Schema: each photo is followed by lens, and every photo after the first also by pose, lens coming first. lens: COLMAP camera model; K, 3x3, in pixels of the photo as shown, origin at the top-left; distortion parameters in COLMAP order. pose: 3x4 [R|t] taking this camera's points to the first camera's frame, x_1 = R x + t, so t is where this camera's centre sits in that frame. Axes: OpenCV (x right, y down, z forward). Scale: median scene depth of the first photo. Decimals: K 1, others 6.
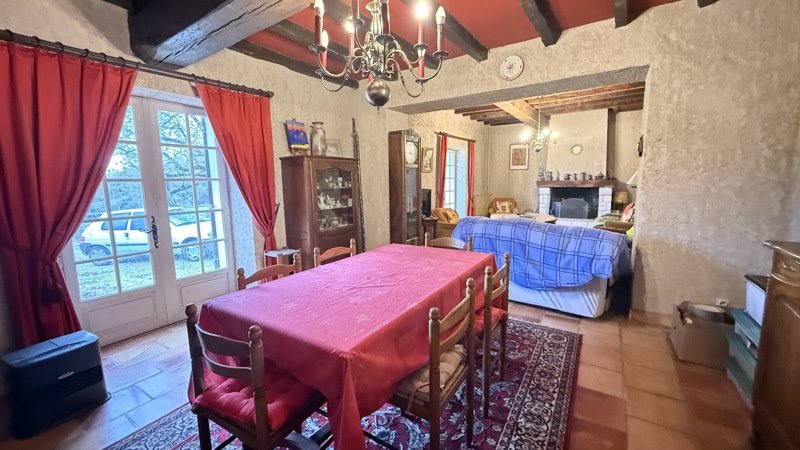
lens RADIAL K [[313.8, 0, 399.3], [0, 313.8, 221.0], [0, 0, 1]] dist [0.000151, 0.000045]
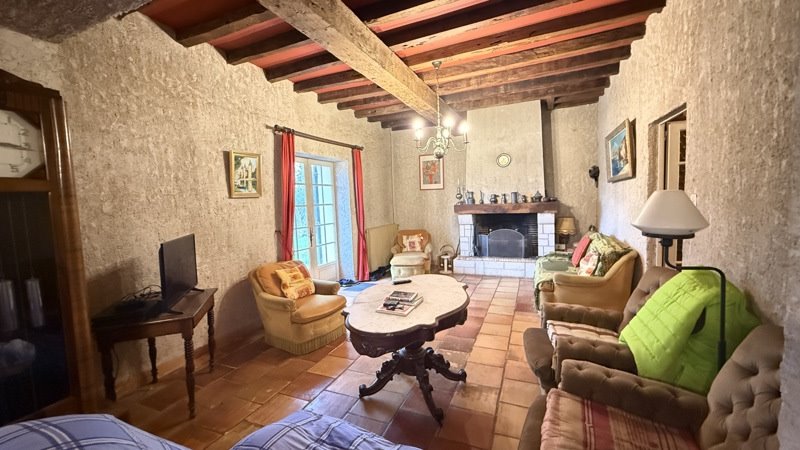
lens RADIAL K [[313.8, 0, 399.7], [0, 313.8, 221.7], [0, 0, 1]] dist [0.000151, 0.000045]
pose [[0.984344, -0.034383, 0.172873, 0.210411], [0.045377, 0.997163, -0.060056, -0.058327], [-0.170317, 0.066960, 0.983112, 0.359973]]
